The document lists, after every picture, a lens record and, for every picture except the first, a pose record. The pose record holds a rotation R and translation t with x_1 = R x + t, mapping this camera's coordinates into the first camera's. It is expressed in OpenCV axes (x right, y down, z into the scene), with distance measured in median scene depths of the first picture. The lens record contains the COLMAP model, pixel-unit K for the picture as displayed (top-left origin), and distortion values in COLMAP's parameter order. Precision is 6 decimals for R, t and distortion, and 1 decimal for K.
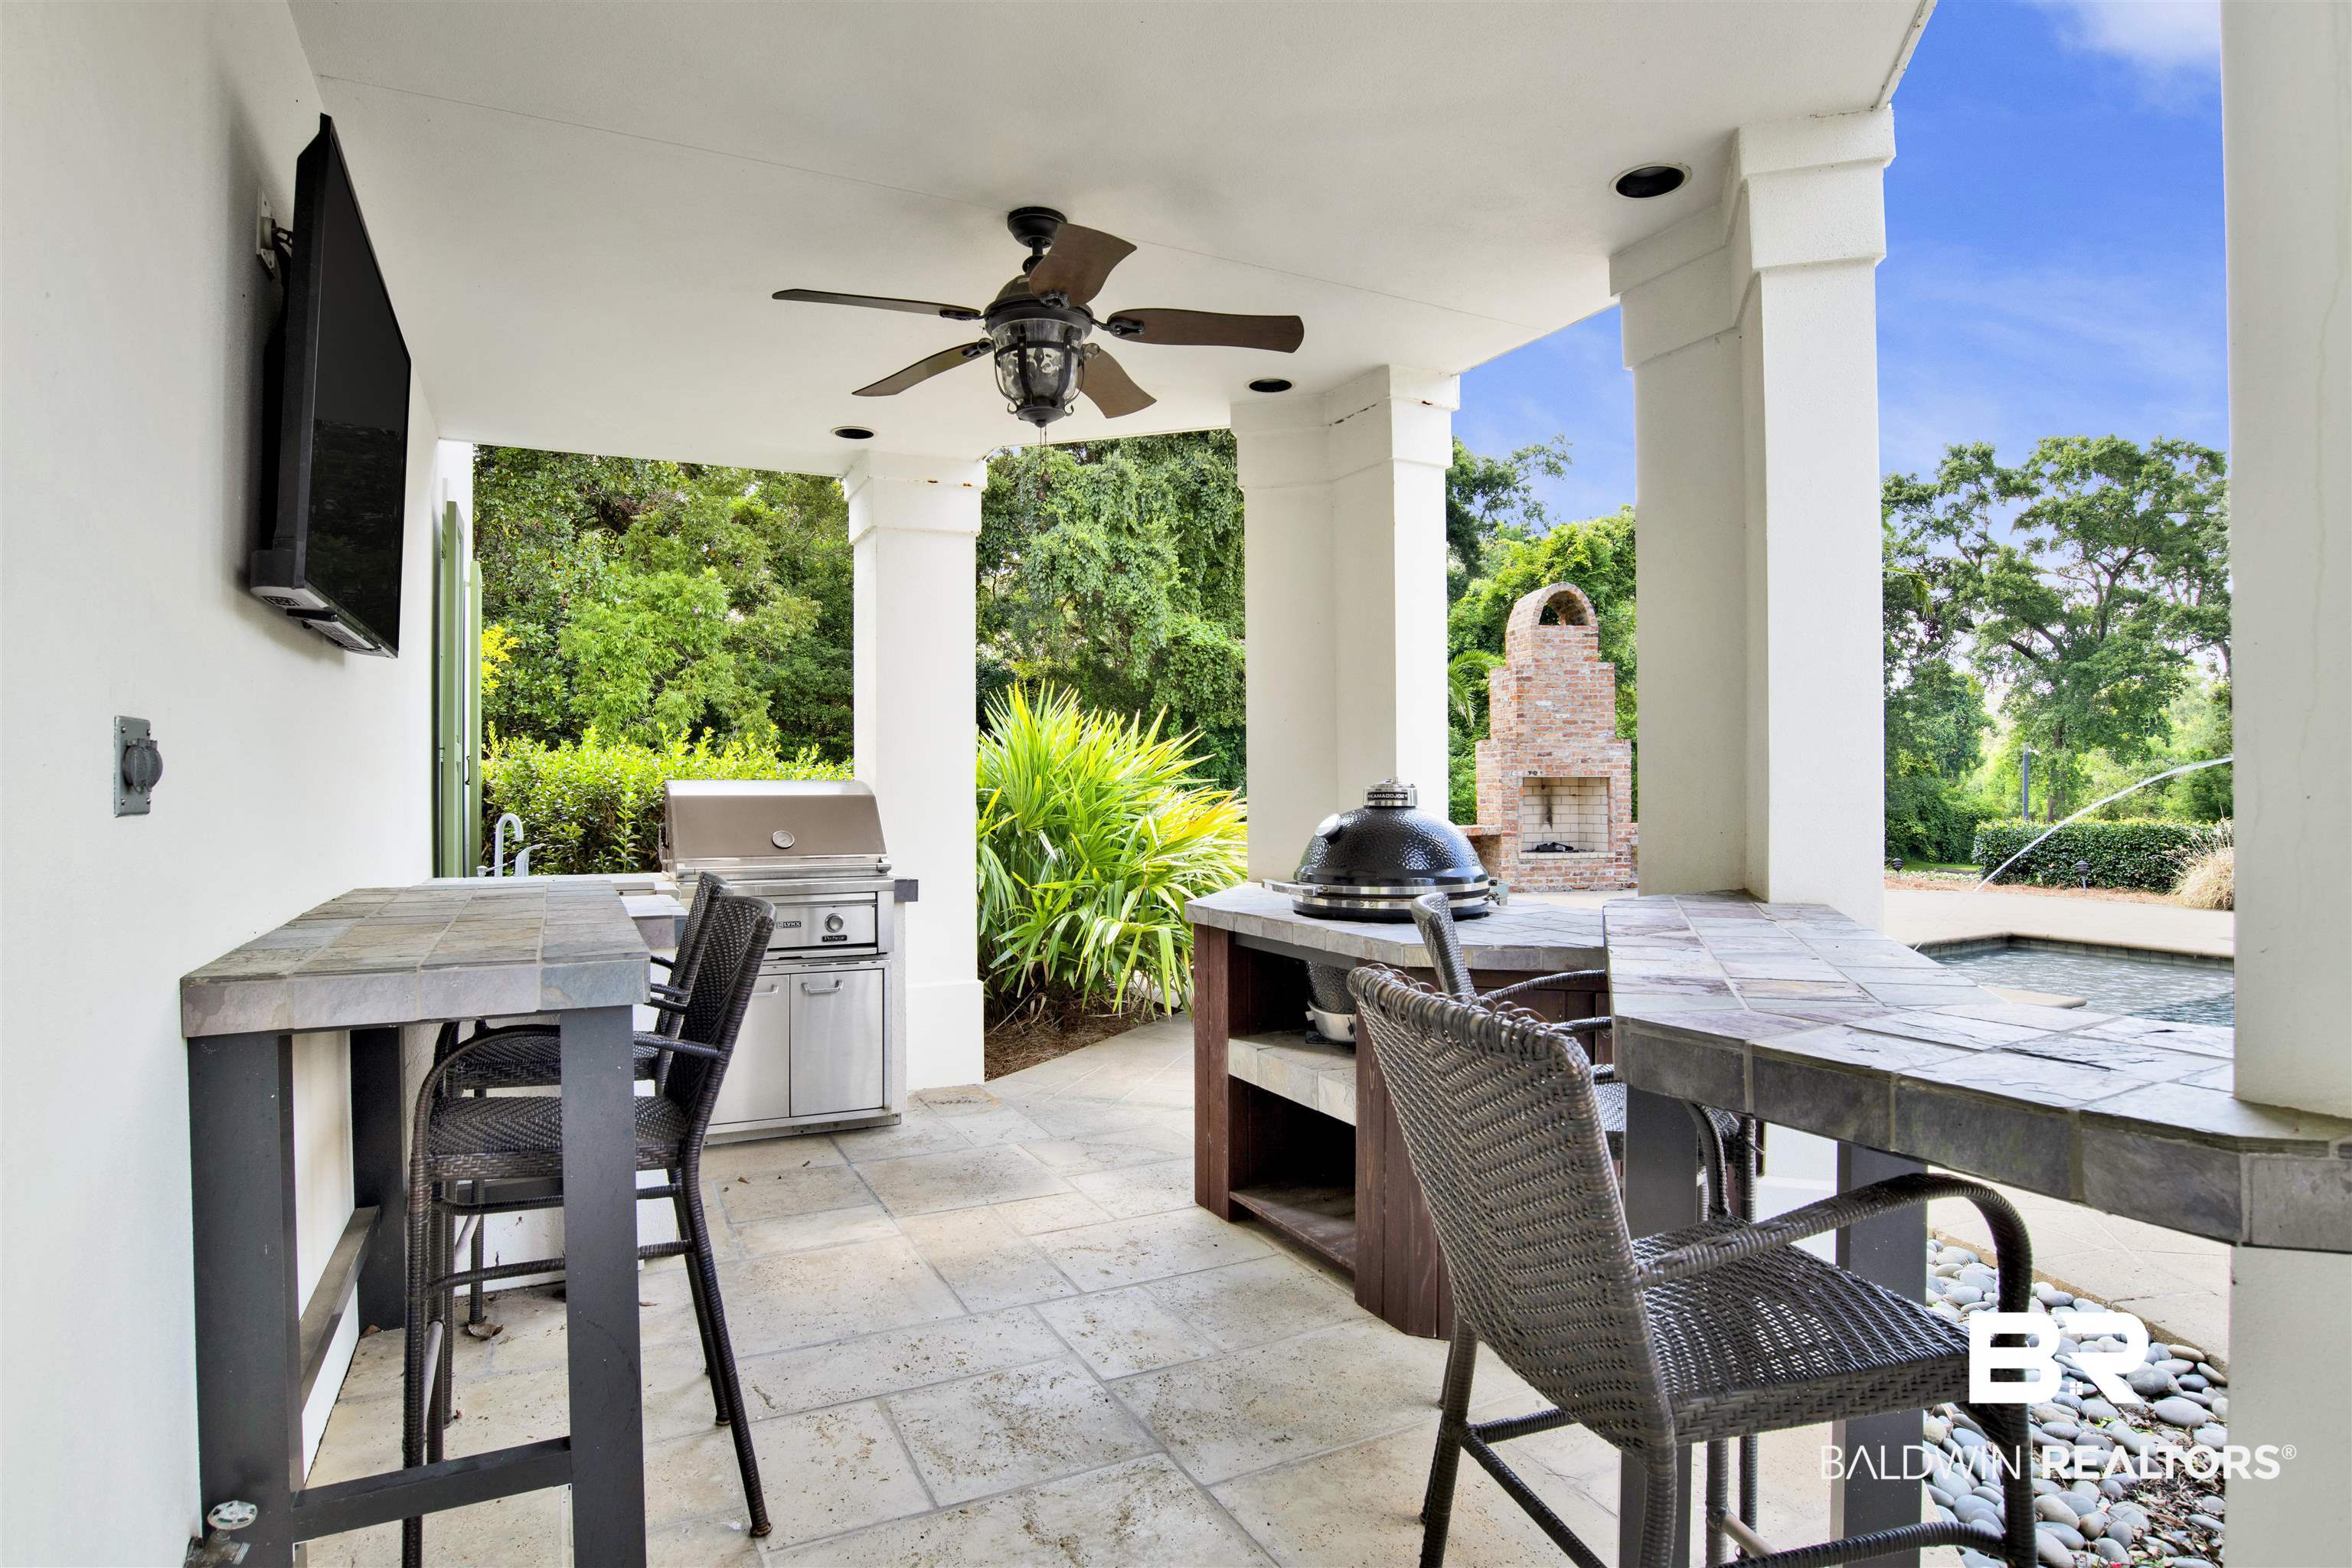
lens RADIAL K [[1264.5, 0, 1190.8], [0, 1264.5, 765.2], [0, 0, 1]] dist [-0.046241, 0.020483]
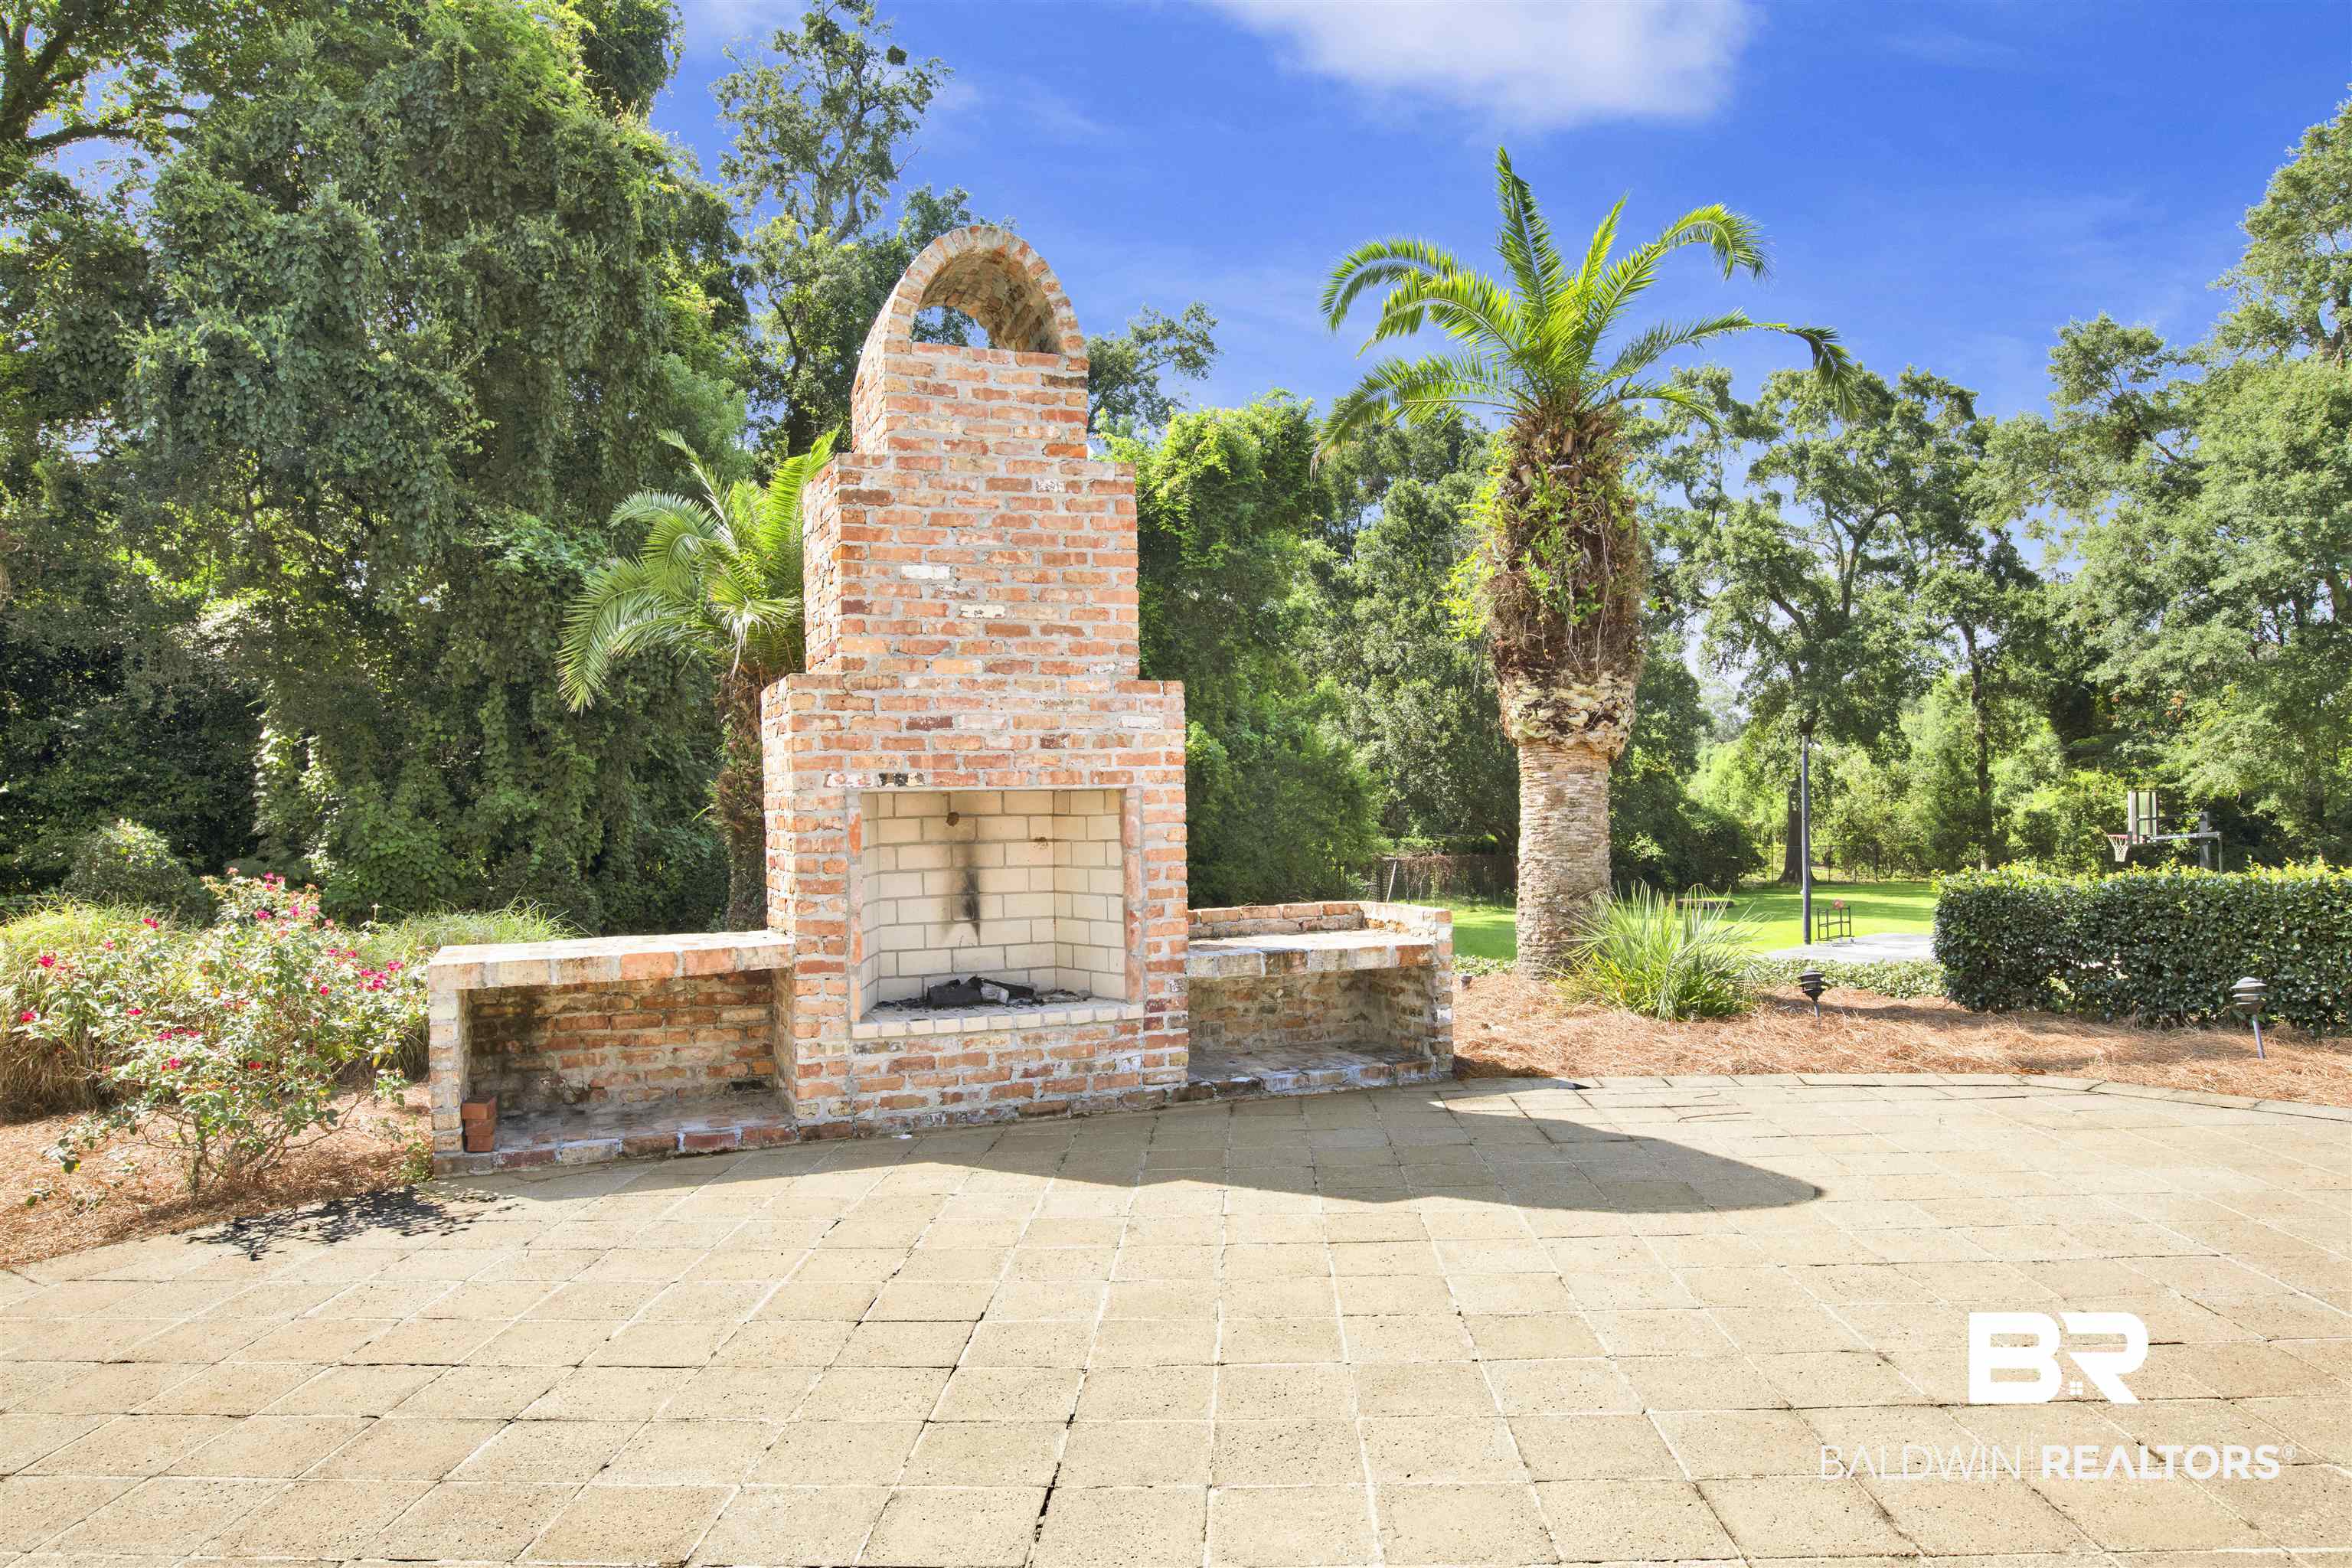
lens RADIAL K [[1506.9, 0, 1182.4], [0, 1506.9, 773.4], [0, 0, 1]] dist [-0.003097, -0.001045]
pose [[0.969297, -0.009451, 0.245710, 0.121507], [0.010151, 0.999947, -0.001580, 0.002949], [-0.245682, 0.004026, 0.969342, 0.291892]]
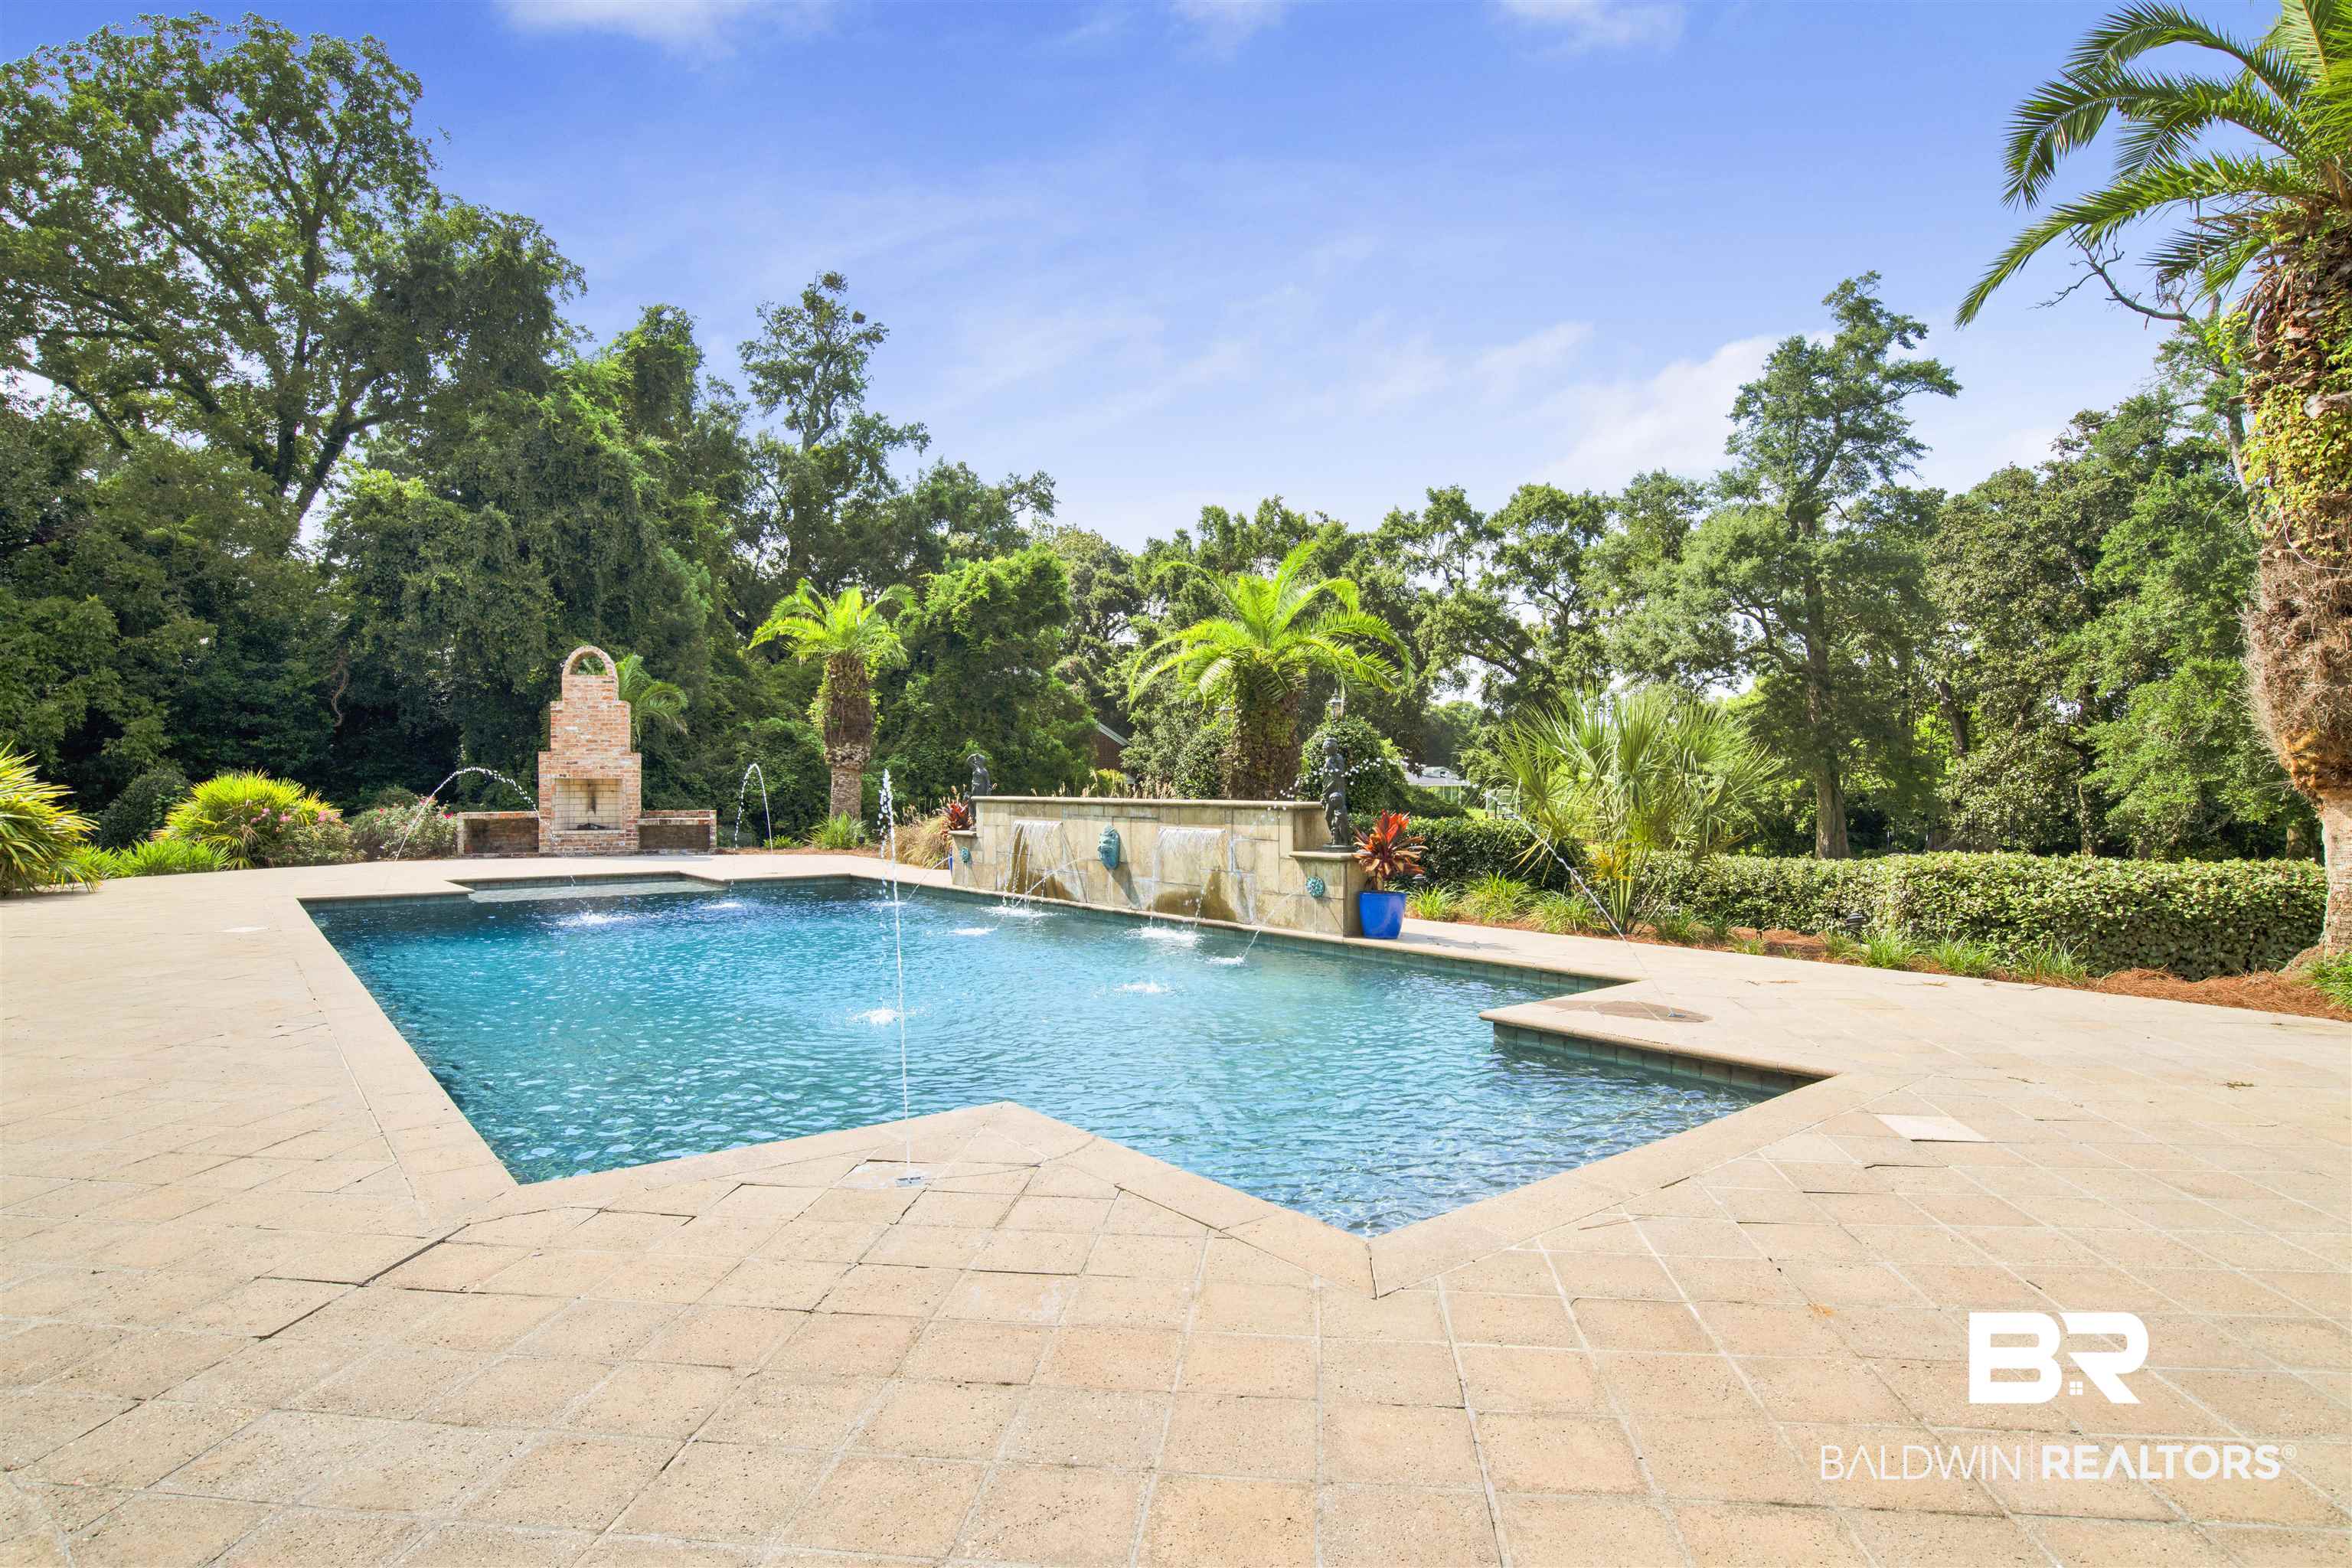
lens RADIAL K [[1264.5, 0, 1187.9], [0, 1264.5, 824.2], [0, 0, 1]] dist [-0.046241, 0.020483]
pose [[0.982493, -0.005508, 0.186219, 0.349985], [-0.003491, 0.998843, 0.047961, -0.004708], [-0.186268, -0.047771, 0.981337, -0.275470]]
